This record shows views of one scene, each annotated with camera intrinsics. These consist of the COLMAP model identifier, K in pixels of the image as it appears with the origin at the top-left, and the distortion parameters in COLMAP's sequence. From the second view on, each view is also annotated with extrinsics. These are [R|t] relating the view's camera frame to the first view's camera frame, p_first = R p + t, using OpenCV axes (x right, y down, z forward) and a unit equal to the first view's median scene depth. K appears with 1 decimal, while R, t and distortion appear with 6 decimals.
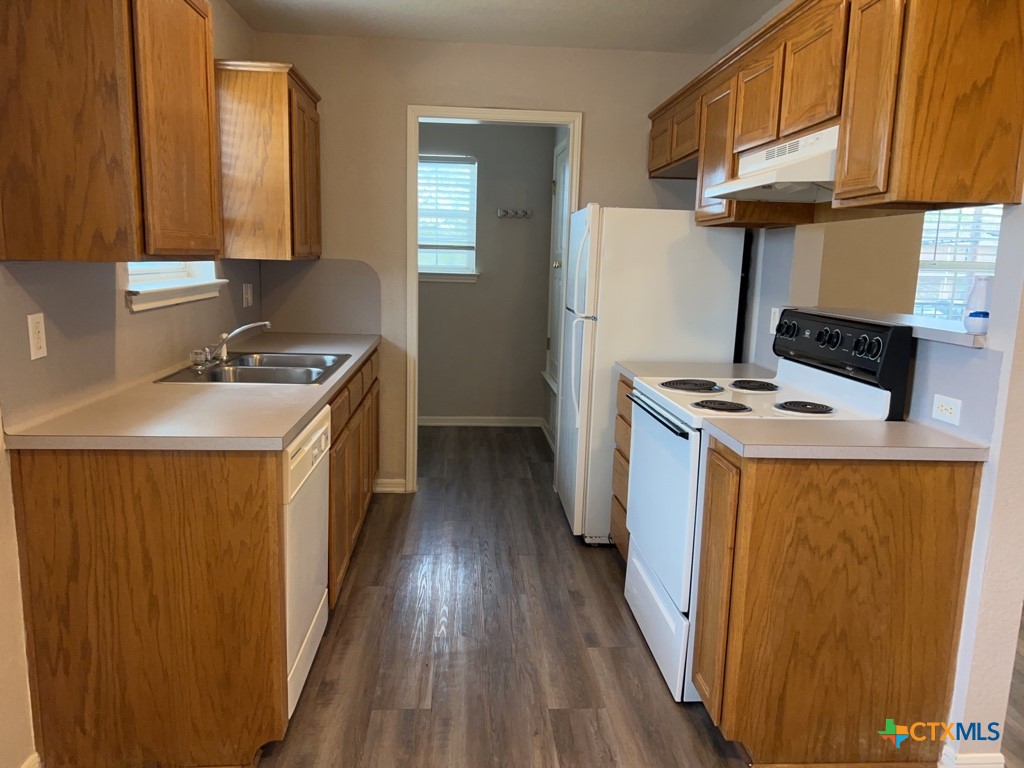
lens RADIAL K [[775.3, 0, 512.0], [0, 775.3, 384.0], [0, 0, 1]] dist [0.006152, 0.006006]
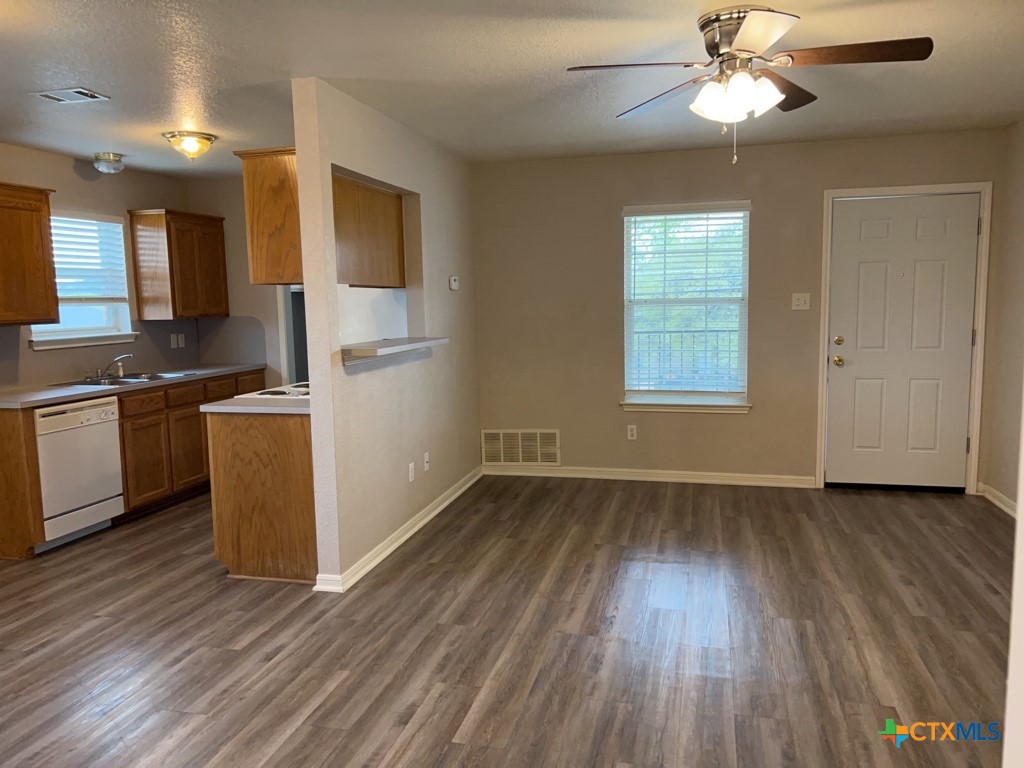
lens RADIAL K [[775.3, 0, 512.0], [0, 775.3, 384.0], [0, 0, 1]] dist [0.006152, 0.006006]
pose [[0.950699, -0.015035, -0.309749, 1.623563], [-0.001483, 0.998592, -0.053023, 0.122180], [0.310110, 0.050868, 0.949339, -0.652110]]
